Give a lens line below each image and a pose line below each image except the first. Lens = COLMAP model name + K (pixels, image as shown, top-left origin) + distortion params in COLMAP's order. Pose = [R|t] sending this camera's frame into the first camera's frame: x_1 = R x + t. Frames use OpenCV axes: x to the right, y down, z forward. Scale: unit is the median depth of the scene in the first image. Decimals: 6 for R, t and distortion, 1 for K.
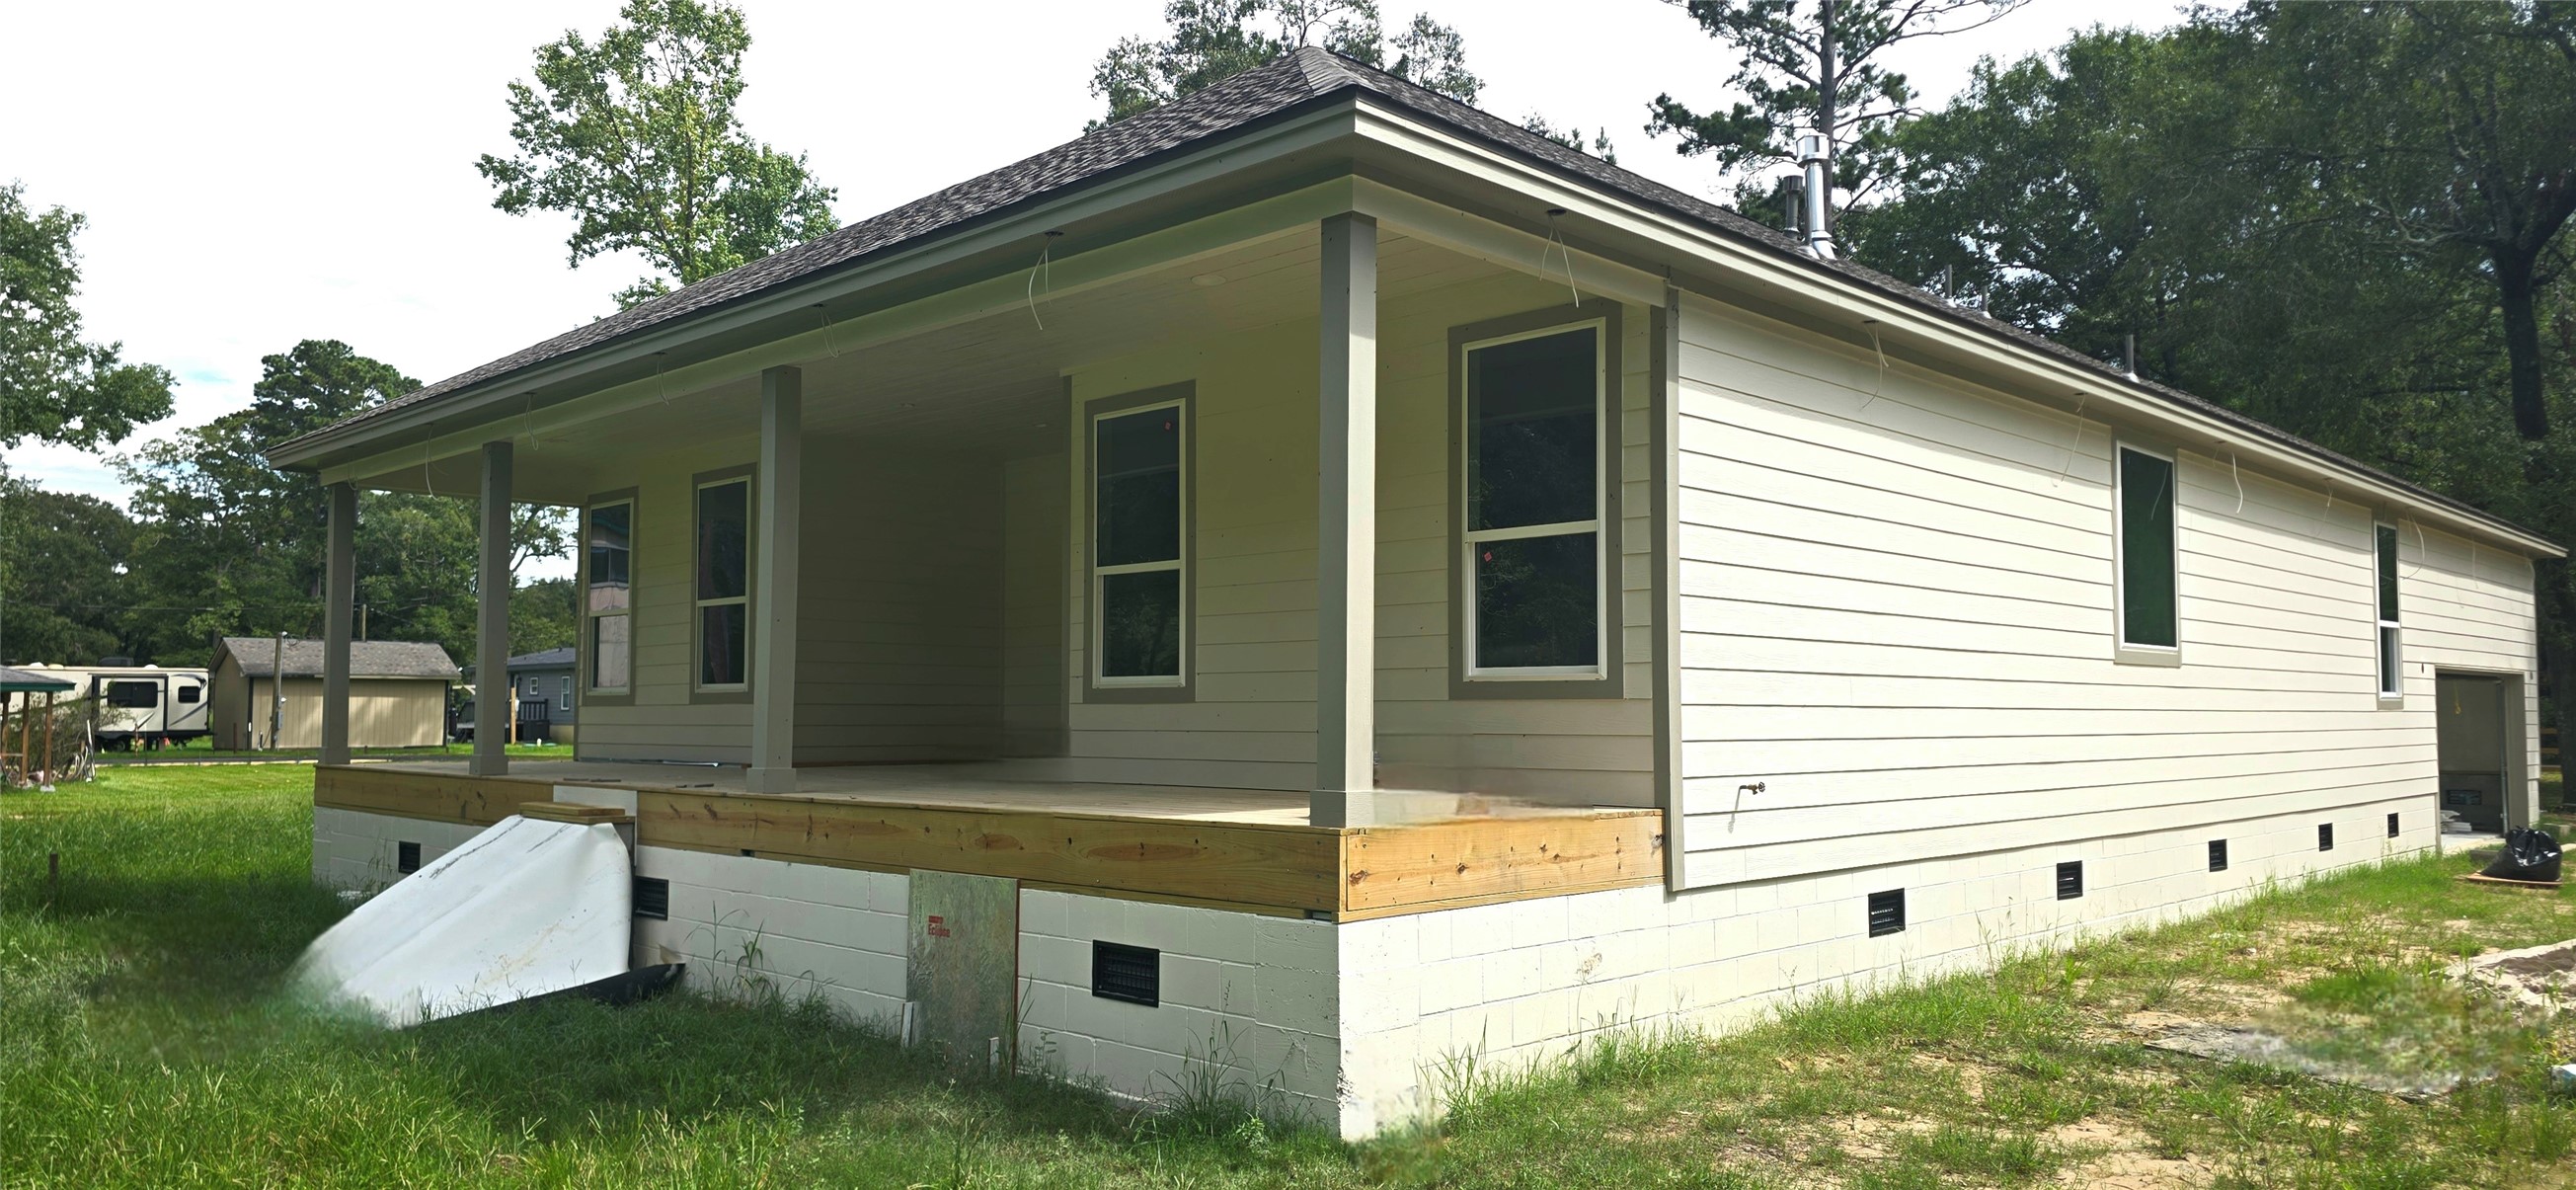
lens RADIAL K [[1738.8, 0, 1305.6], [0, 1738.8, 598.0], [0, 0, 1]] dist [0.055163, -0.009380]
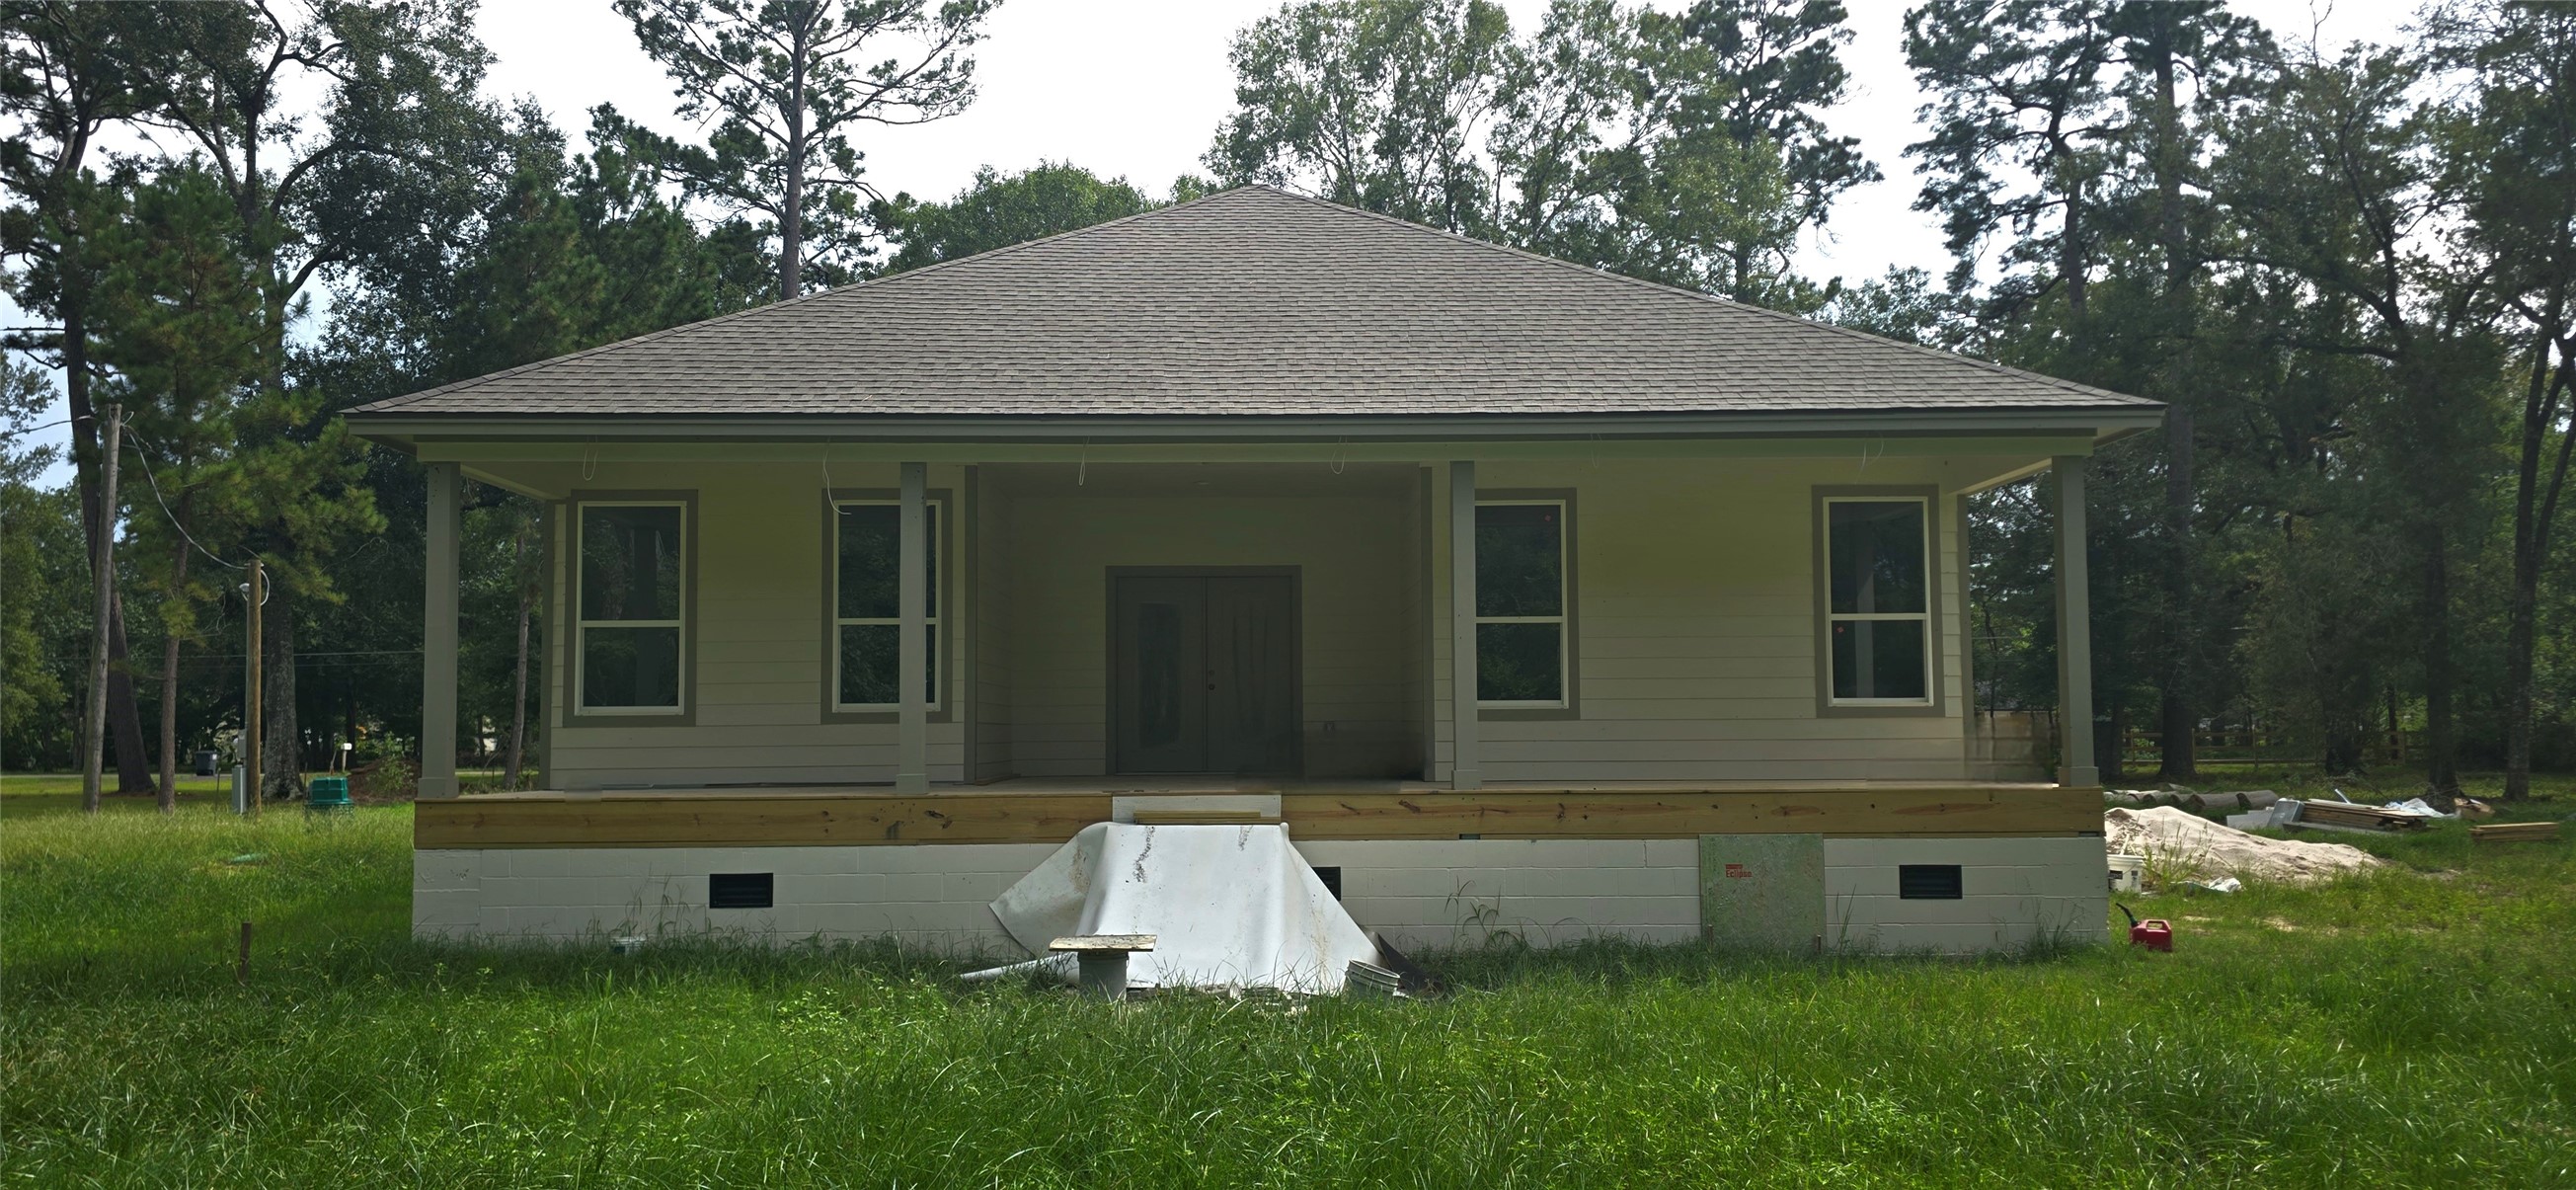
lens RADIAL K [[1738.8, 0, 1288.2], [0, 1738.8, 596.1], [0, 0, 1]] dist [0.055163, -0.009380]
pose [[0.705443, 0.048868, 0.707080, -1.358985], [-0.039453, 0.998781, -0.029667, 0.013062], [-0.707668, -0.006968, 0.706511, 0.199494]]
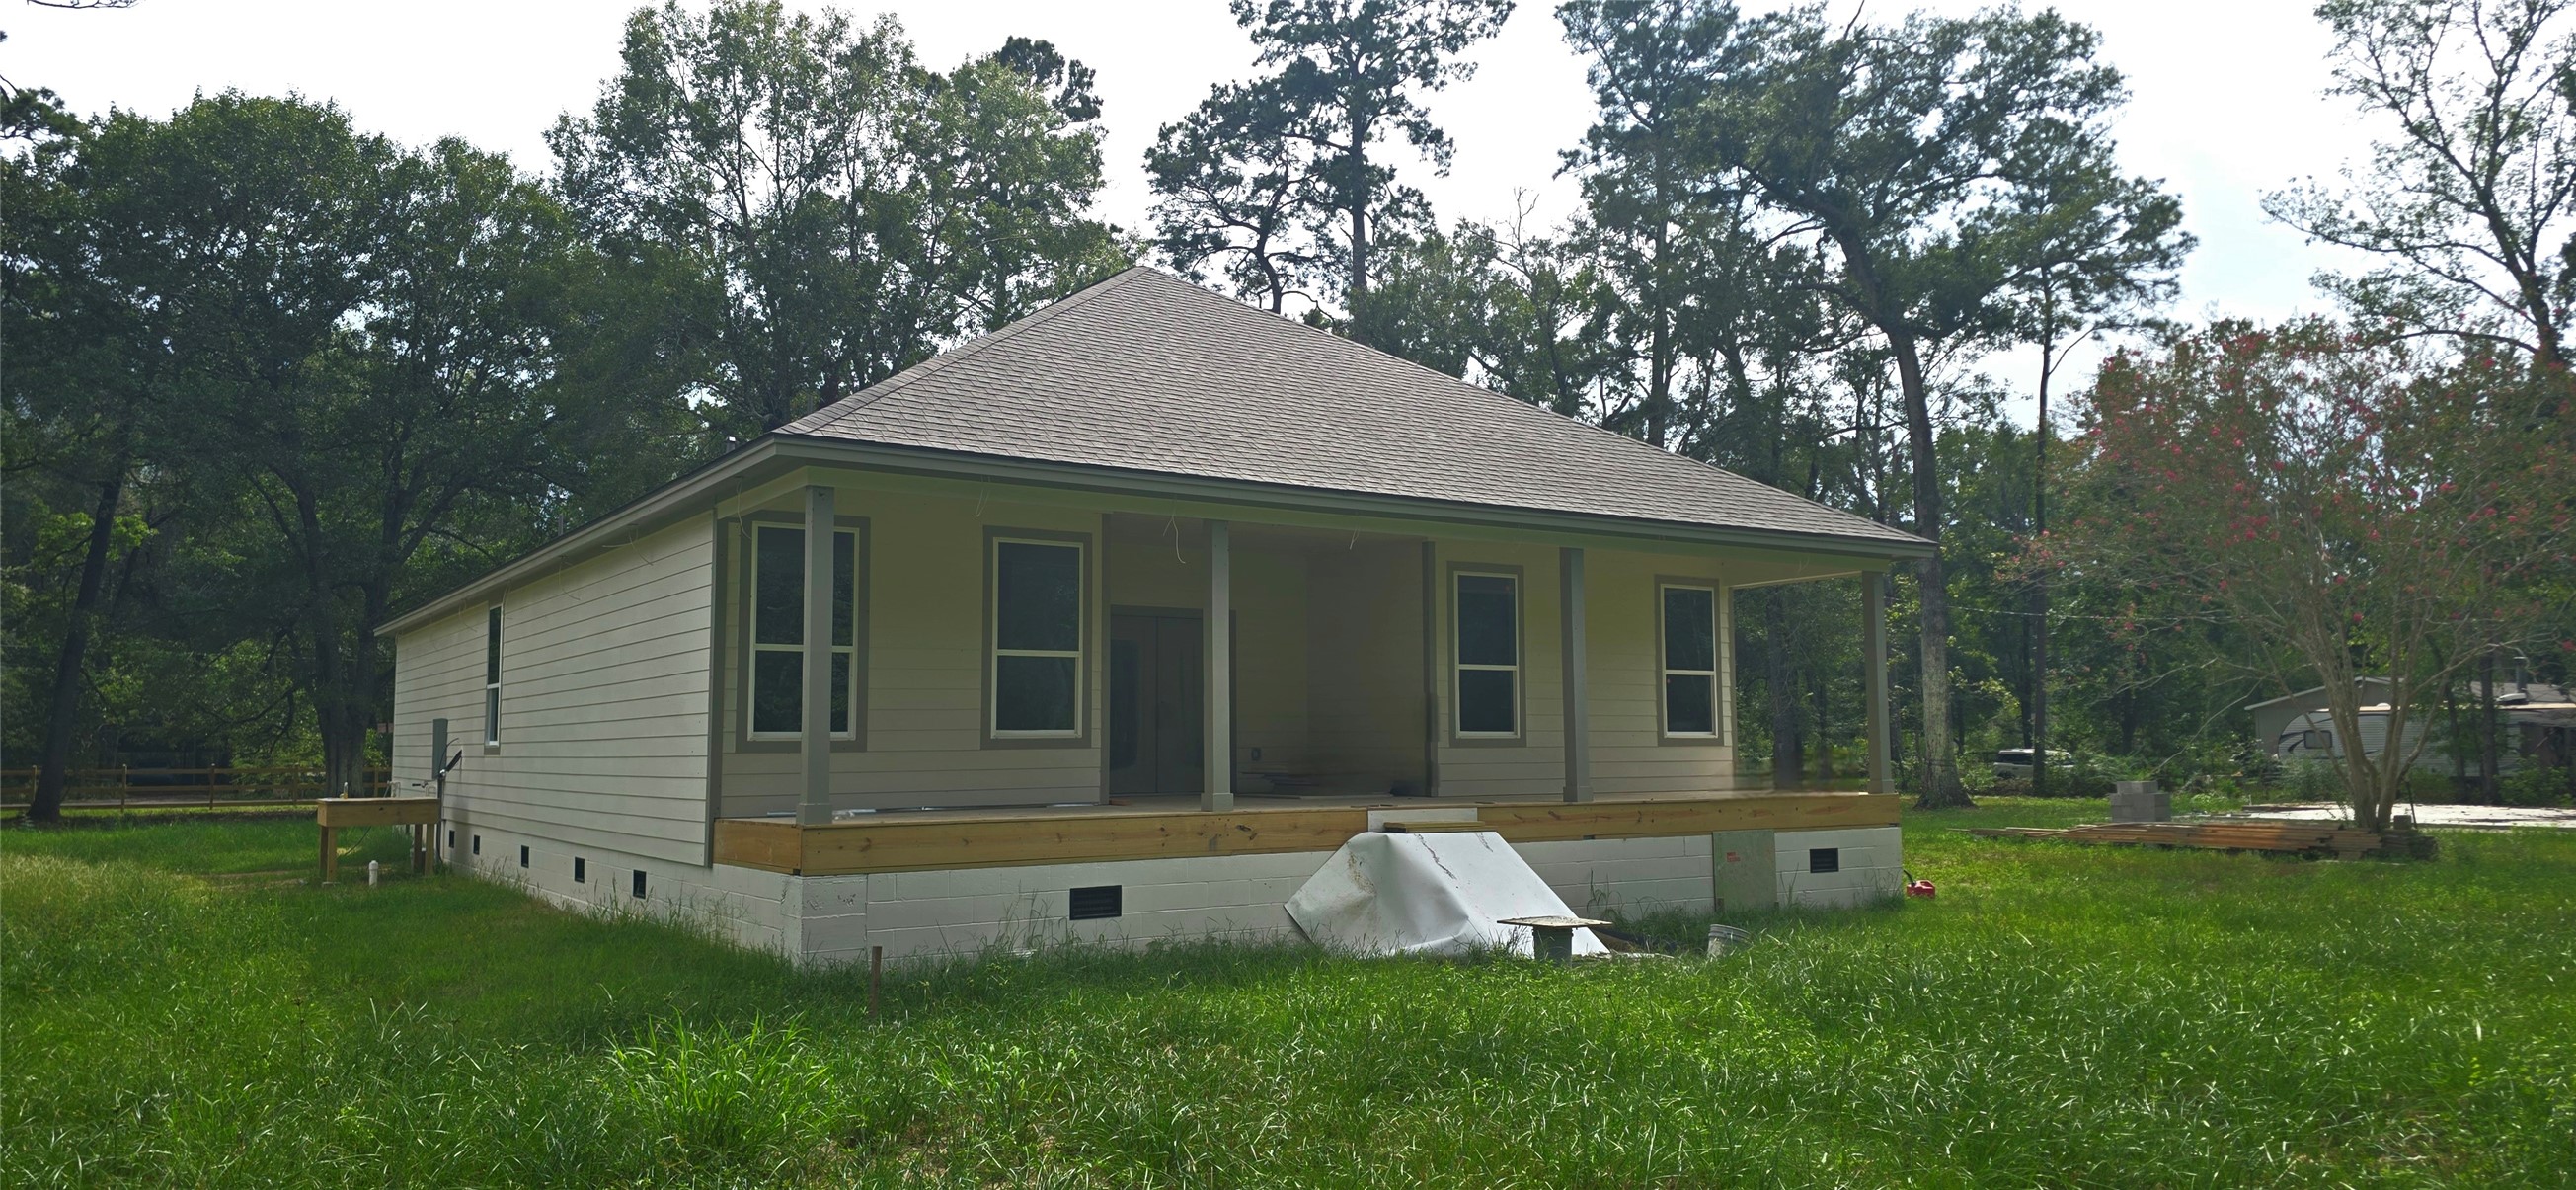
lens RADIAL K [[1738.8, 0, 1301.4], [0, 1738.8, 580.2], [0, 0, 1]] dist [0.055163, -0.009380]
pose [[0.201456, 0.093104, 0.975063, -2.080530], [-0.057344, 0.994886, -0.083149, 0.057203], [-0.977817, -0.039164, 0.205765, 0.961360]]
